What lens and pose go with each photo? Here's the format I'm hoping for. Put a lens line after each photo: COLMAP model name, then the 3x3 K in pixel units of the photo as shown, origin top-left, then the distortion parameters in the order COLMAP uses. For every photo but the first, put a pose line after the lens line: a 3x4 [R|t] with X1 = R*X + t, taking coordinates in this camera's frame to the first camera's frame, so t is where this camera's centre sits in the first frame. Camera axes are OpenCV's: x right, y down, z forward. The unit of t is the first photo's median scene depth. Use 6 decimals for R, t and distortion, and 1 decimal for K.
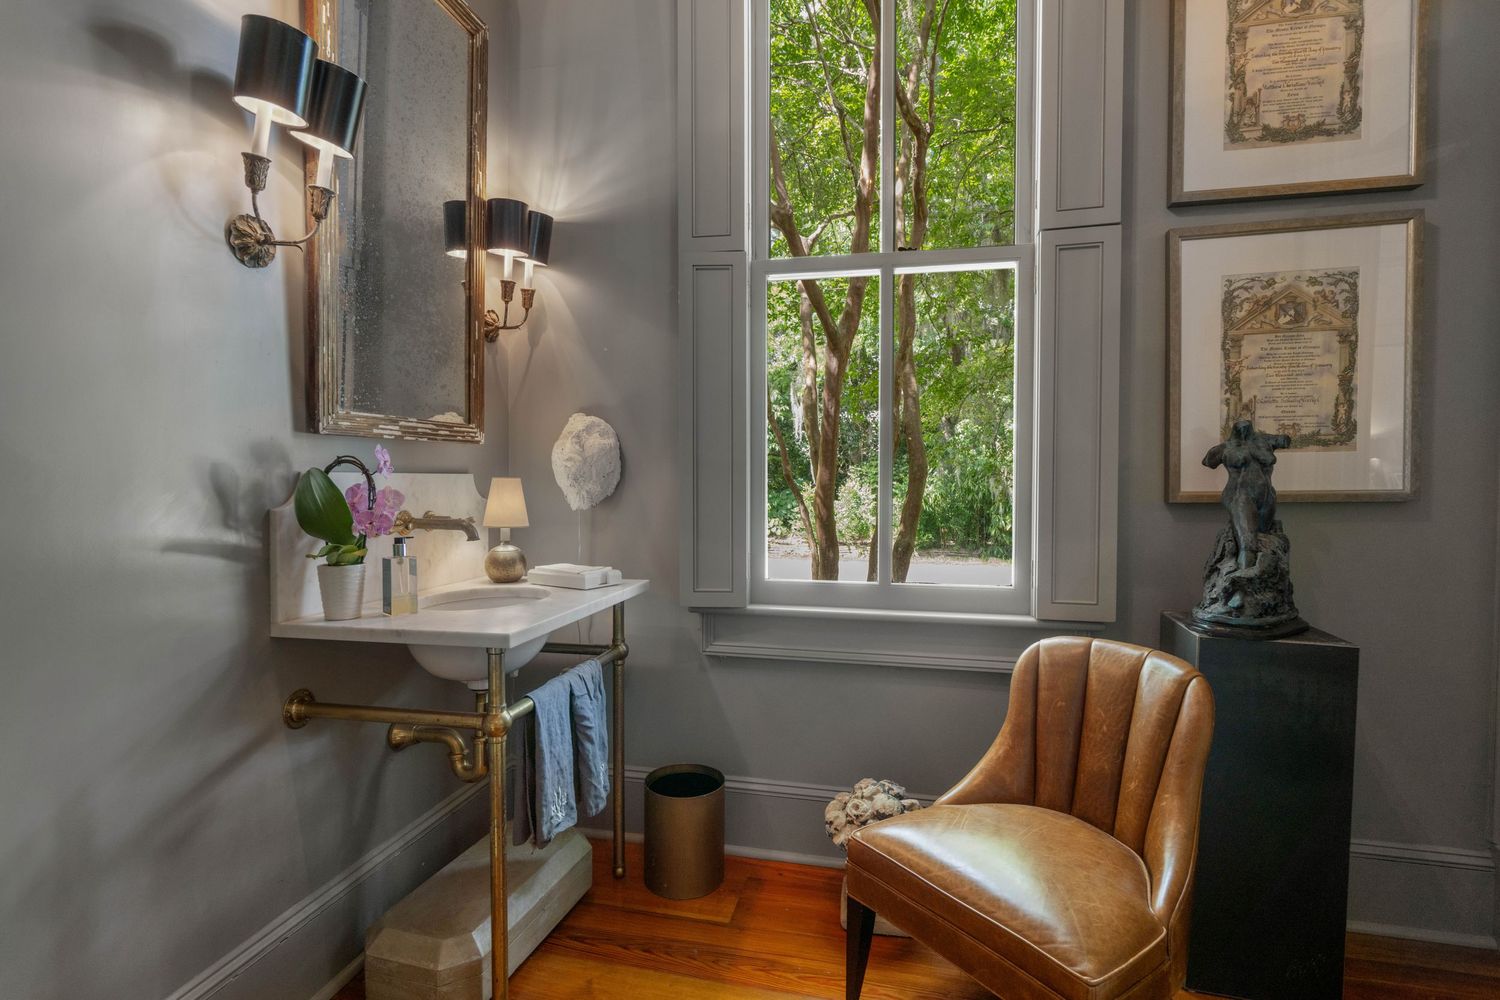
lens RADIAL K [[754.2, 0, 750.0], [0, 754.2, 500.0], [0, 0, 1]] dist [0.004791, -0.000633]
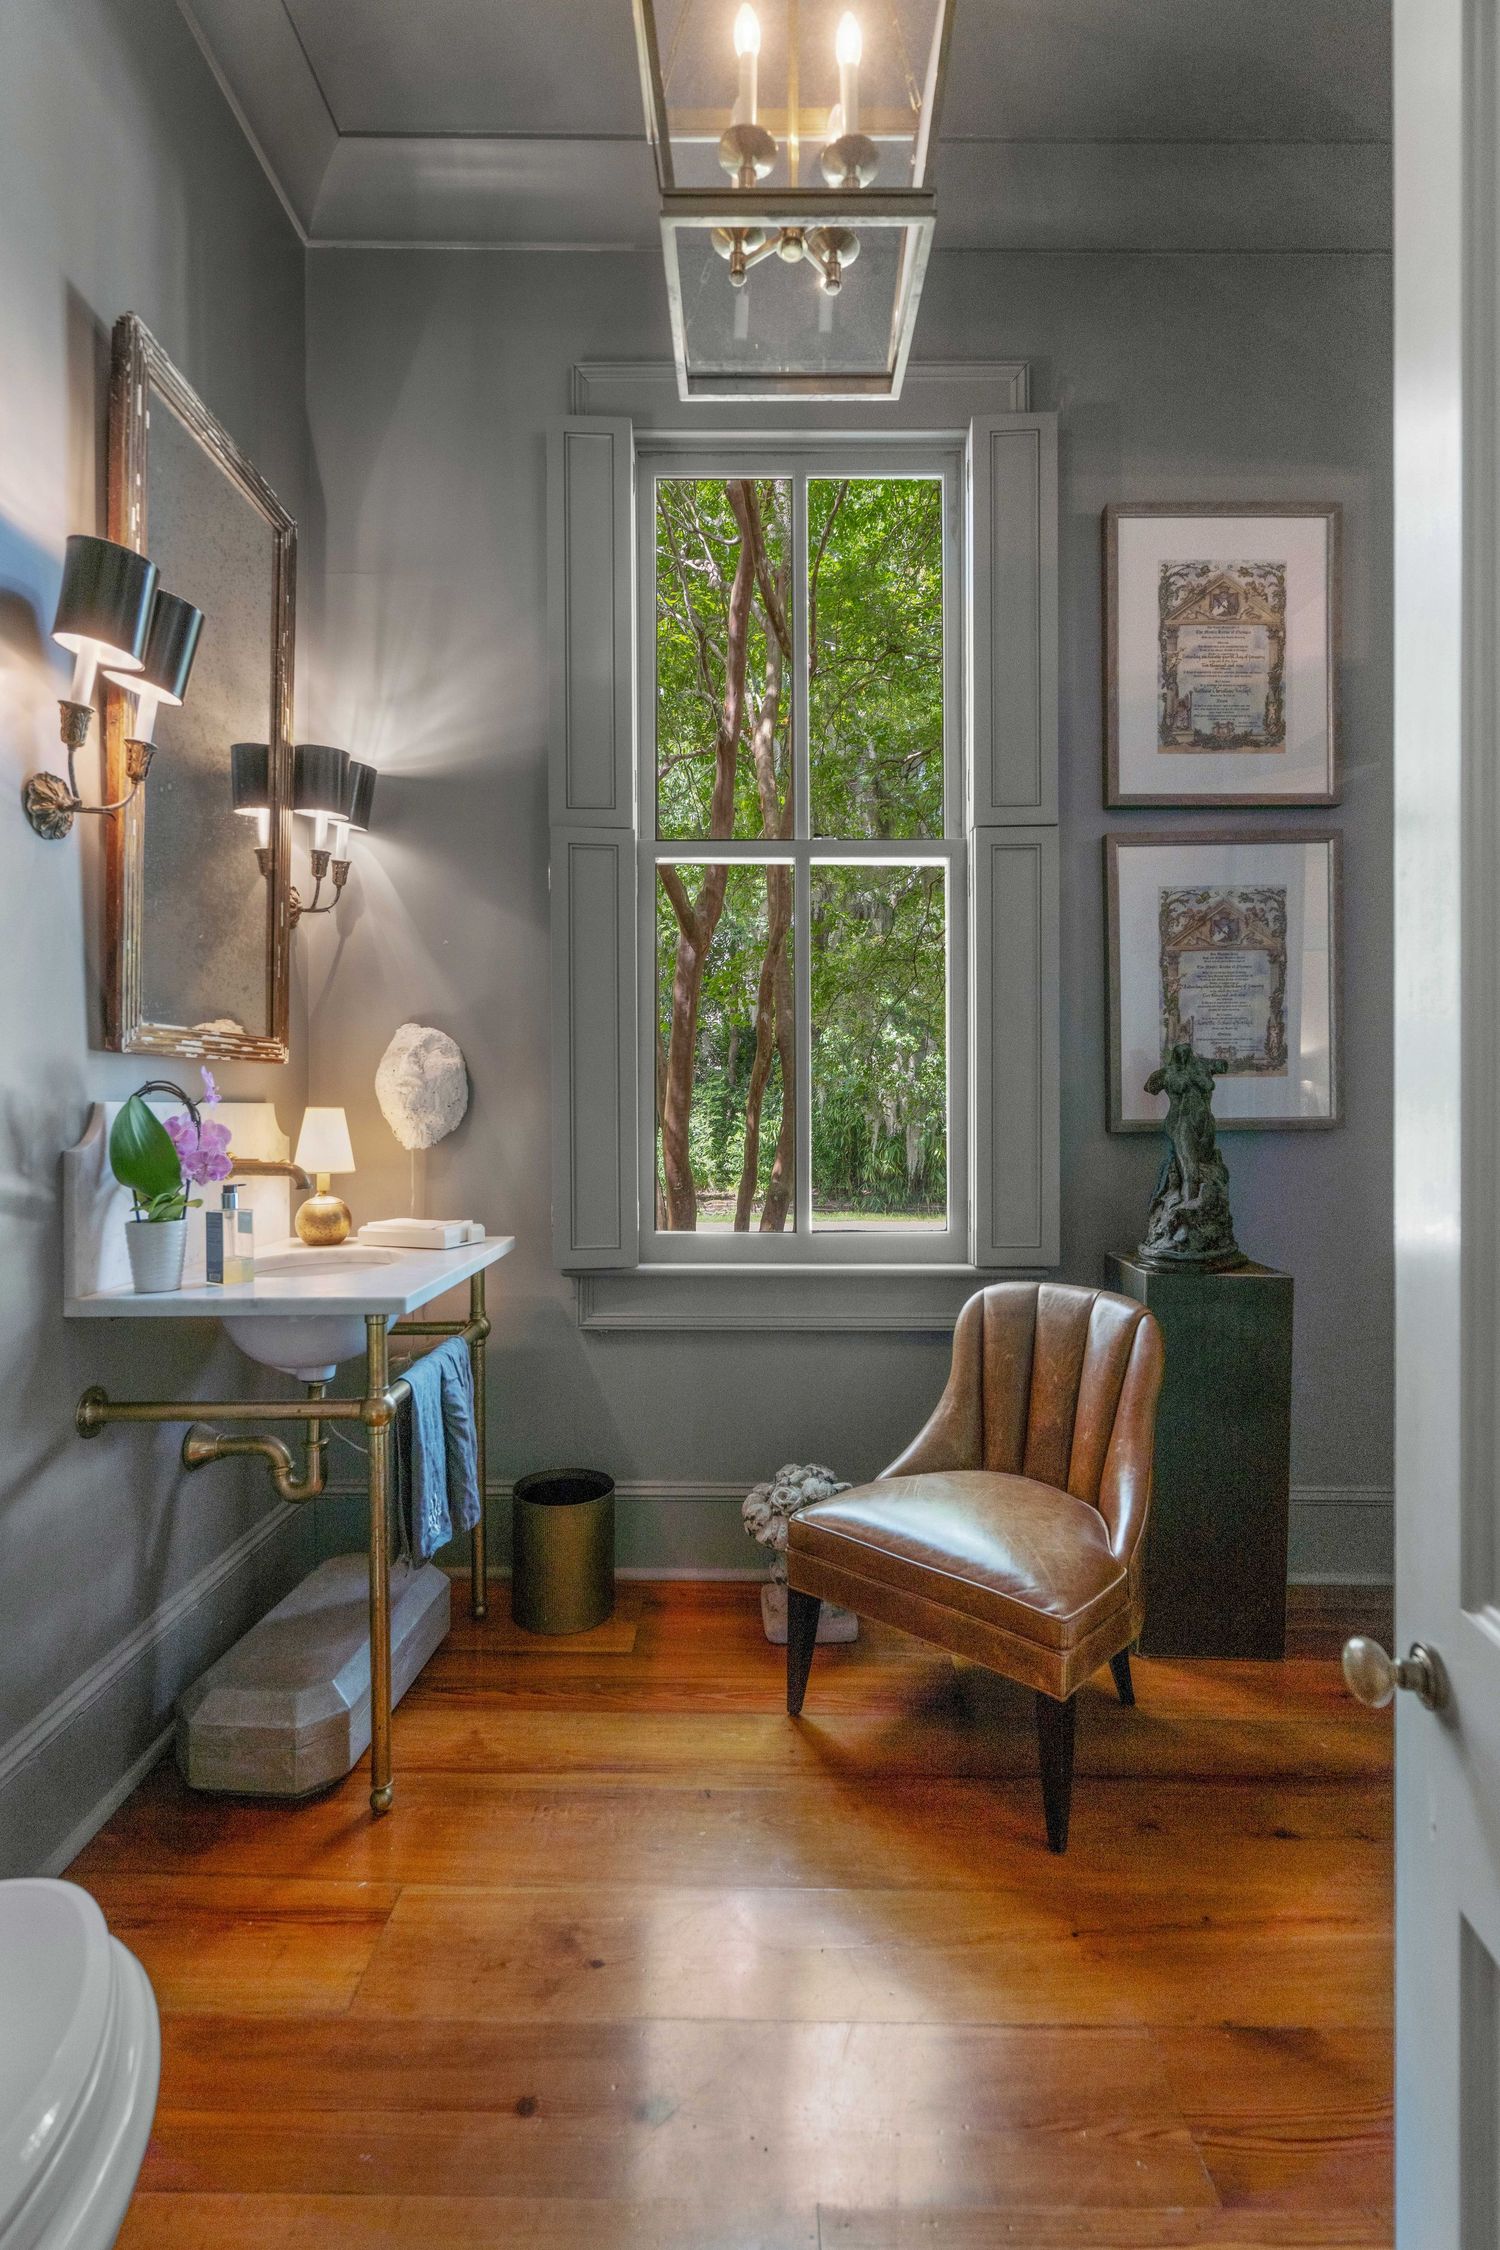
lens RADIAL K [[1109.5, 0, 746.6], [0, 1109.5, 1118.0], [0, 0, 1]] dist [-0.000581, 0.000503]
pose [[0.975601, -0.006553, 0.219451, -0.173520], [0.010479, 0.999805, -0.016731, 0.004308], [-0.219299, 0.018622, 0.975480, -0.217216]]
